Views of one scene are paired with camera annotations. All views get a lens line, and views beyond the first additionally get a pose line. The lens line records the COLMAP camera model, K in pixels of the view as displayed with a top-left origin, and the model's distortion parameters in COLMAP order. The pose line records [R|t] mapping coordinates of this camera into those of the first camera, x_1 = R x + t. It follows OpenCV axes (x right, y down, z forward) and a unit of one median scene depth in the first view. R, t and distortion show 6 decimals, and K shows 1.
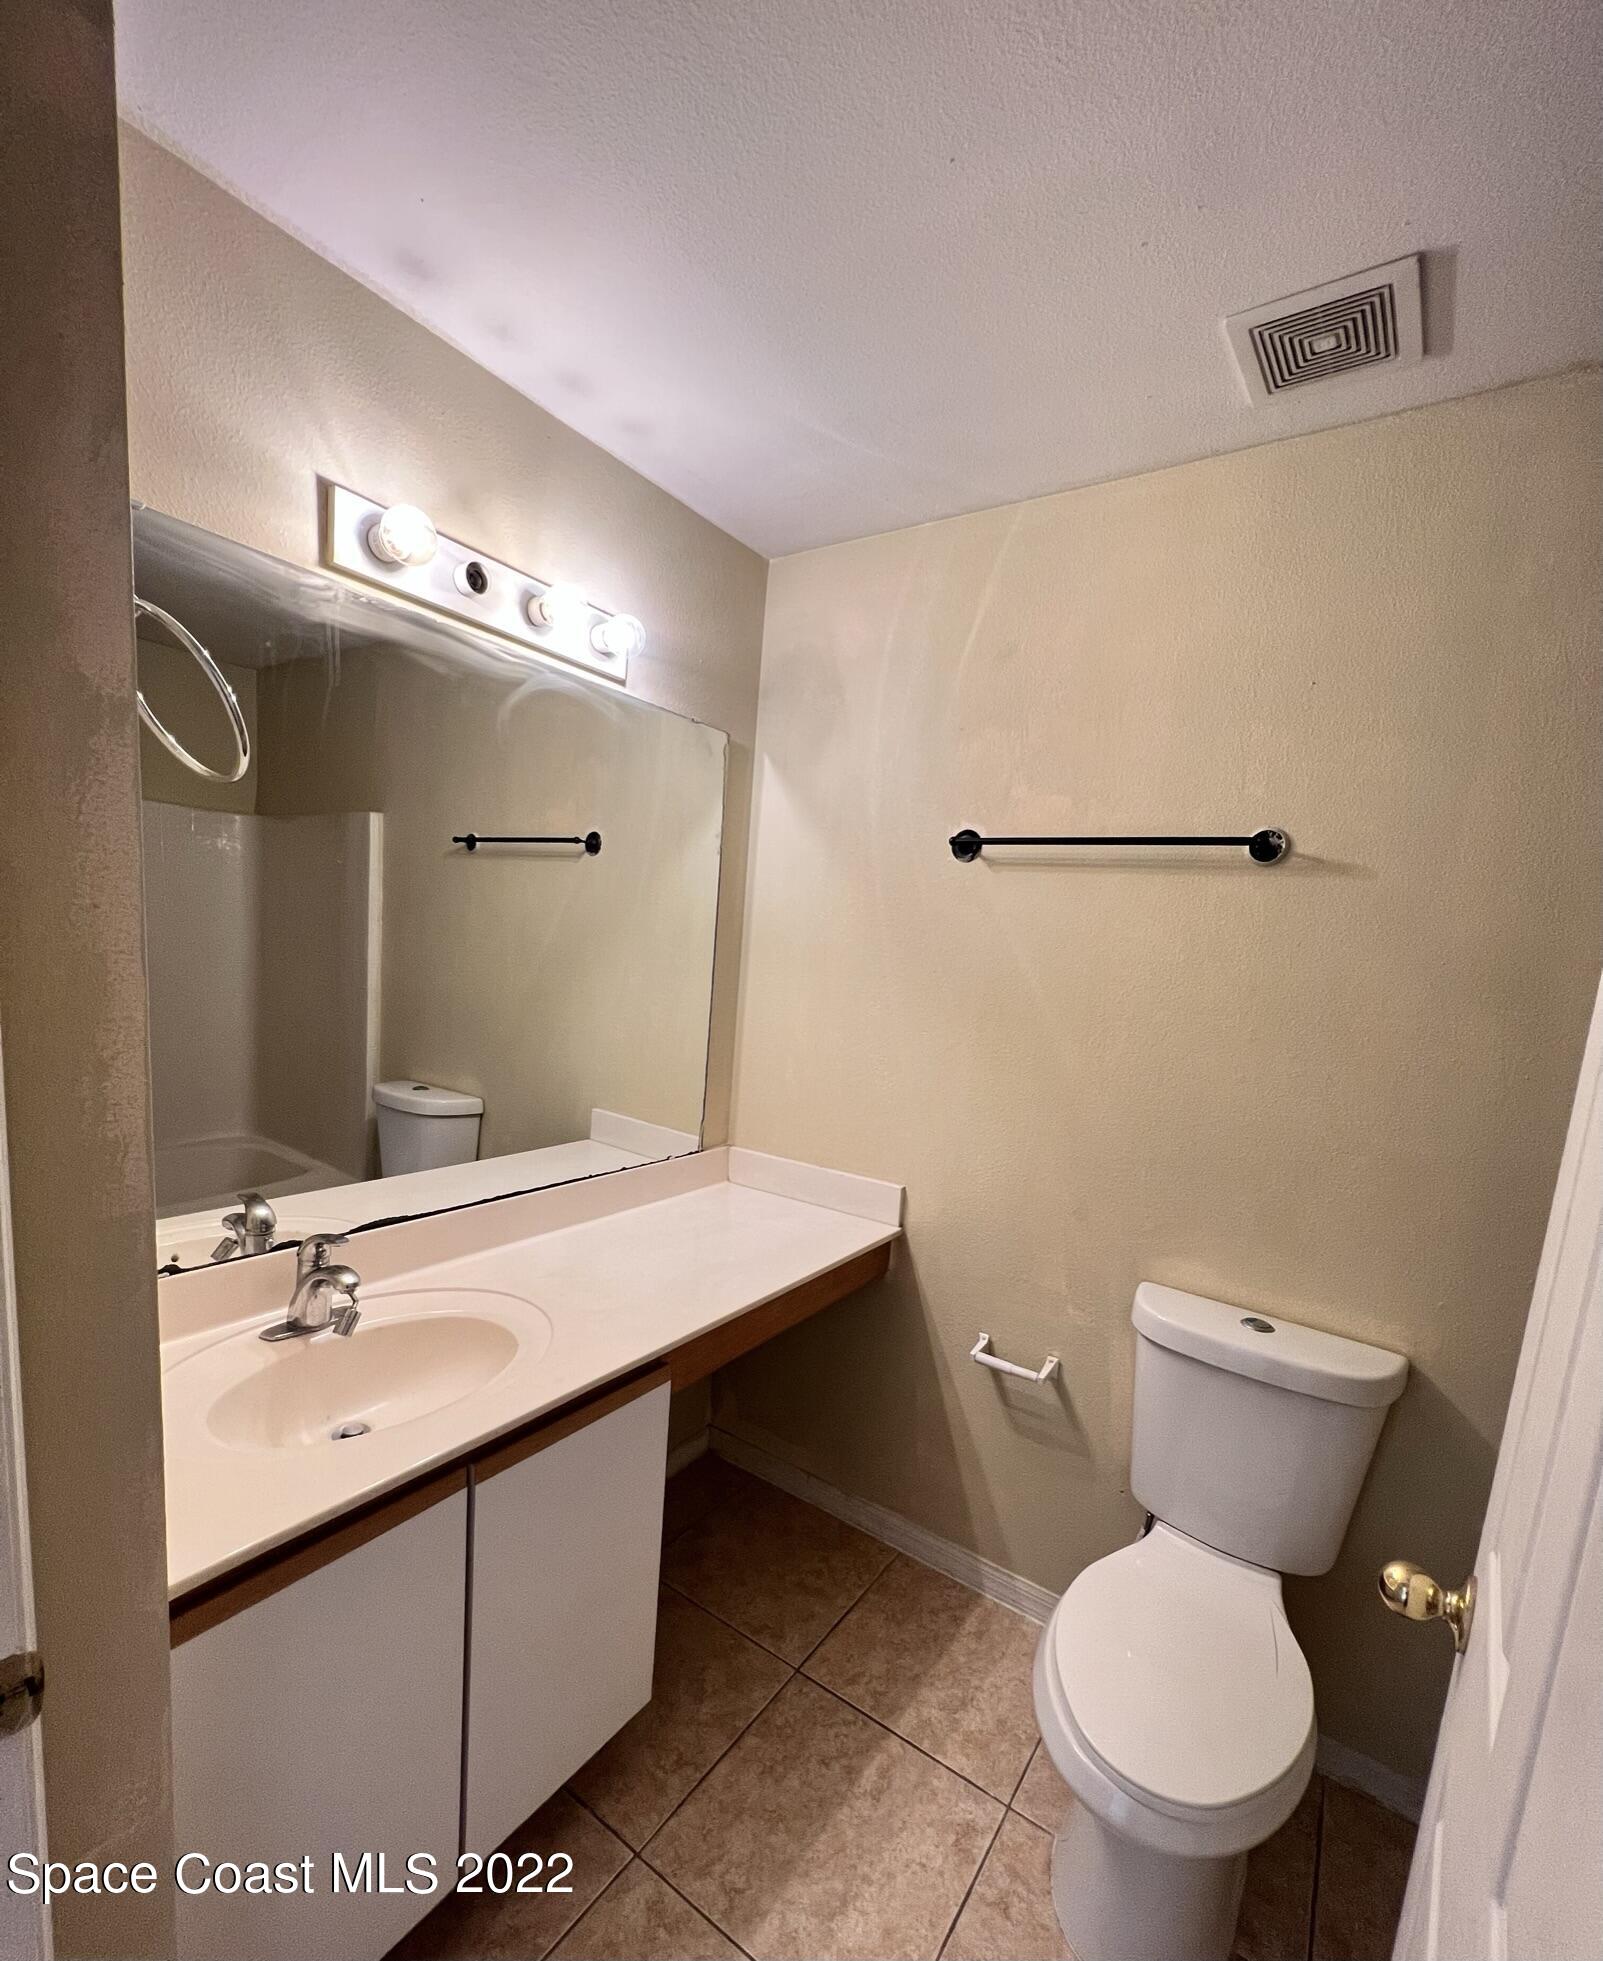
lens RADIAL K [[859.9, 0, 794.4], [0, 859.9, 1067.8], [0, 0, 1]] dist [-0.003463, 0.003393]
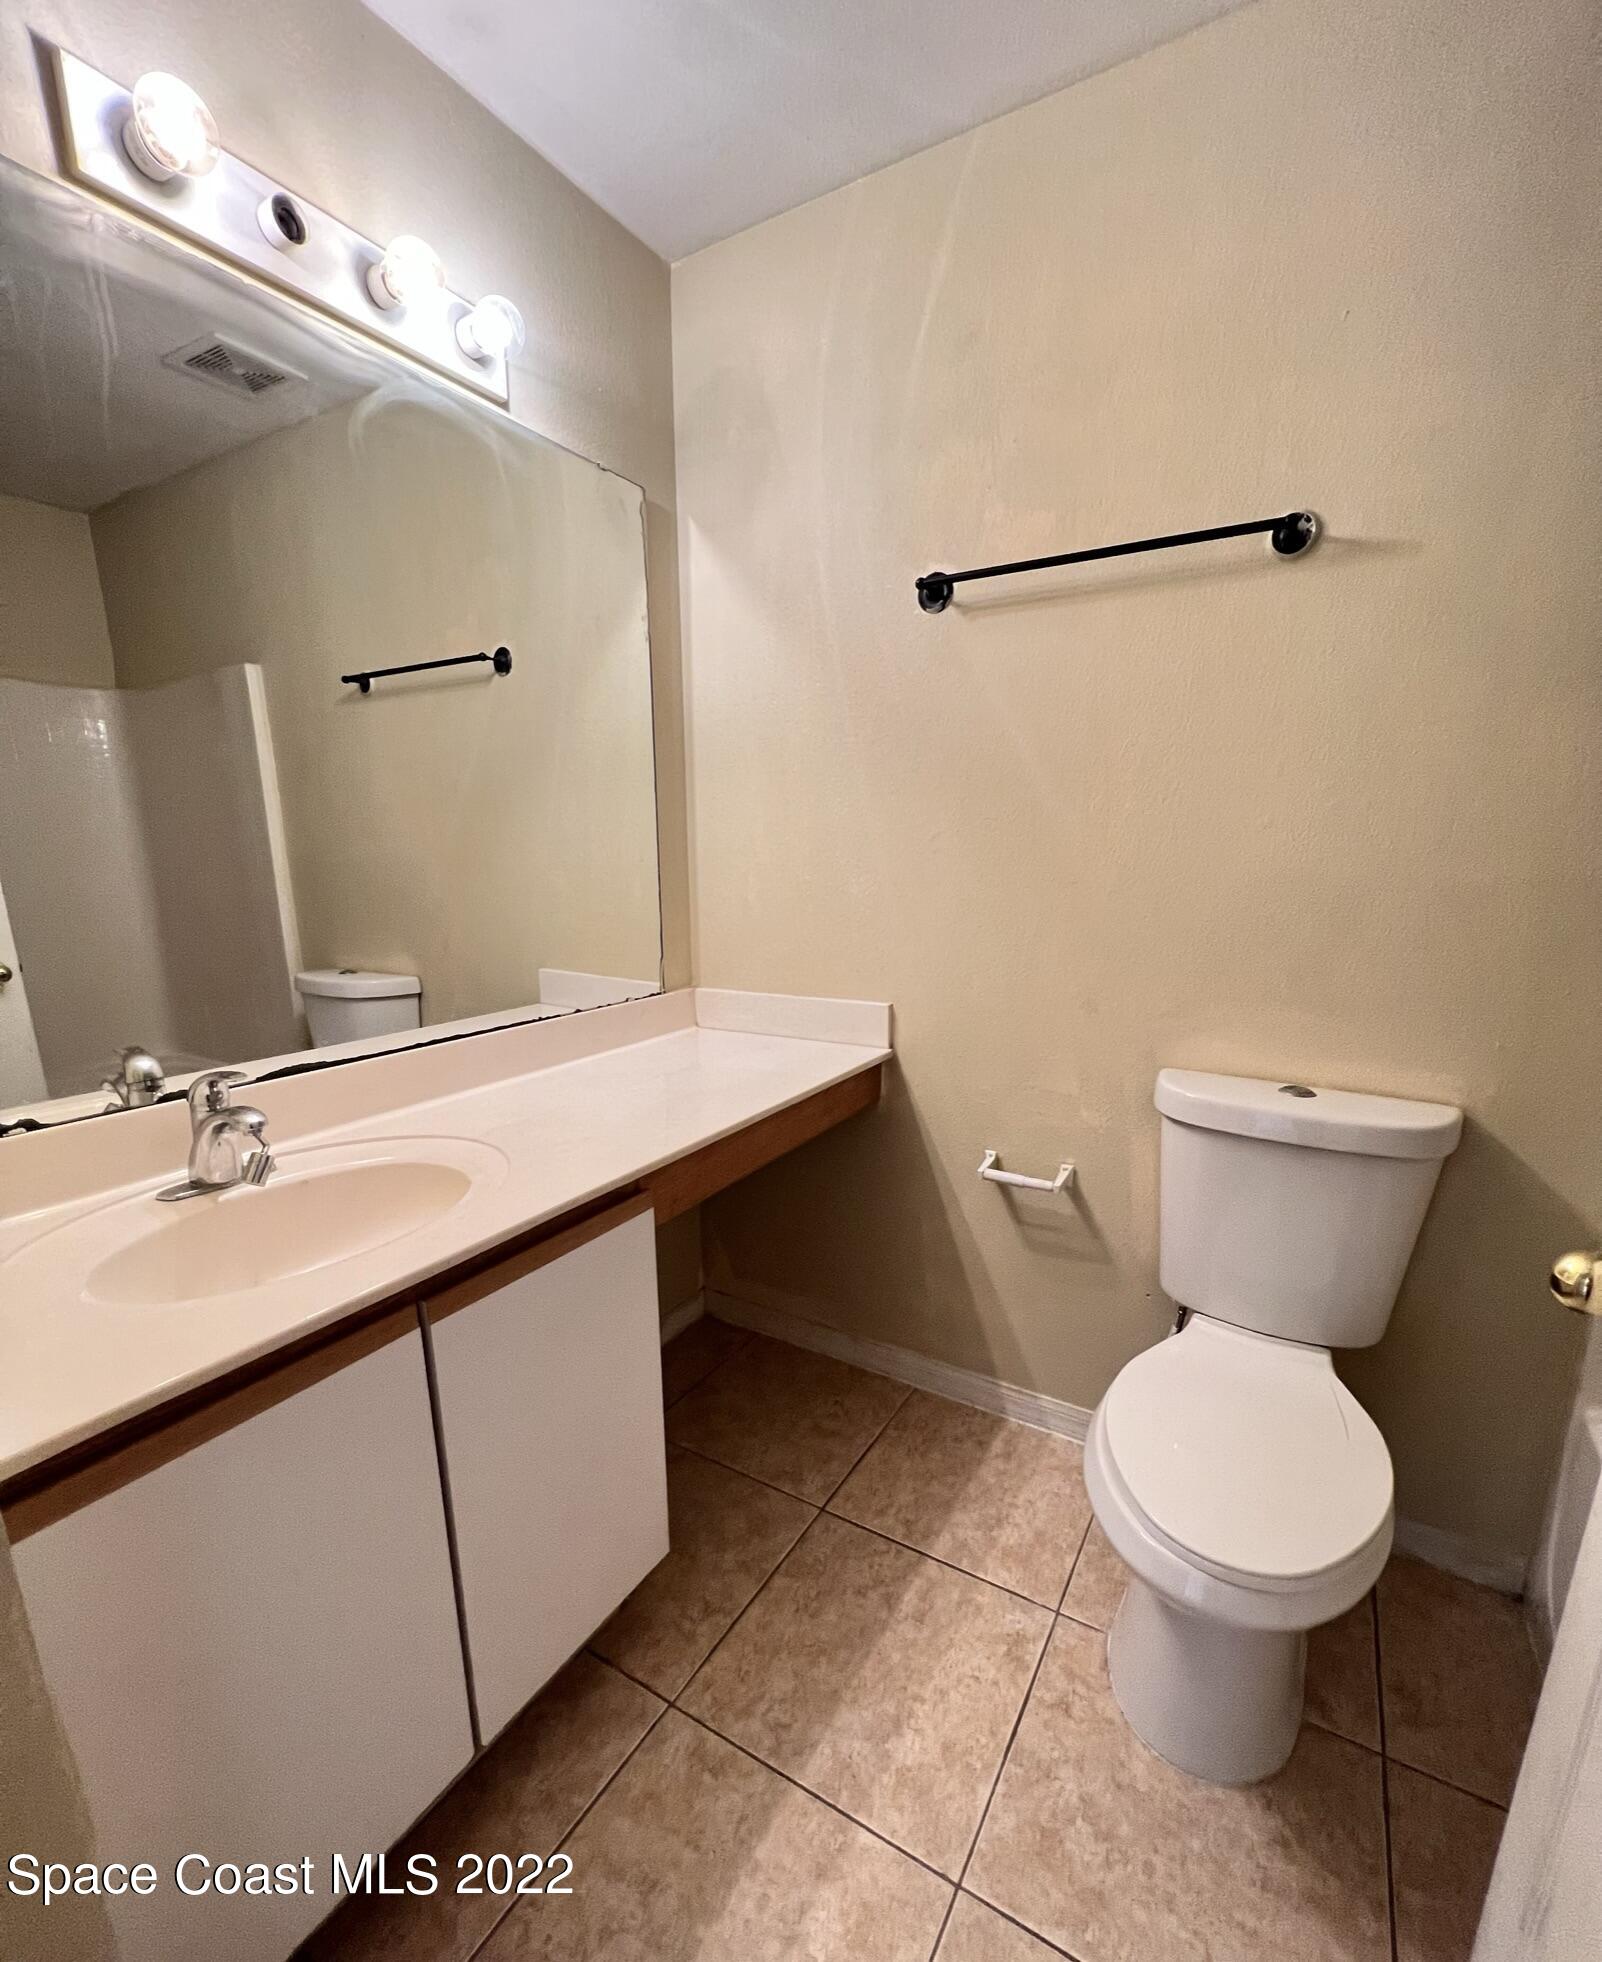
lens RADIAL K [[860.3, 0, 793.9], [0, 860.3, 1068.3], [0, 0, 1]] dist [-0.003463, 0.003393]
pose [[0.994968, -0.092776, 0.037828, -0.020134], [0.088073, 0.989884, 0.111233, 0.126358], [-0.047765, -0.107341, 0.993074, 0.127870]]
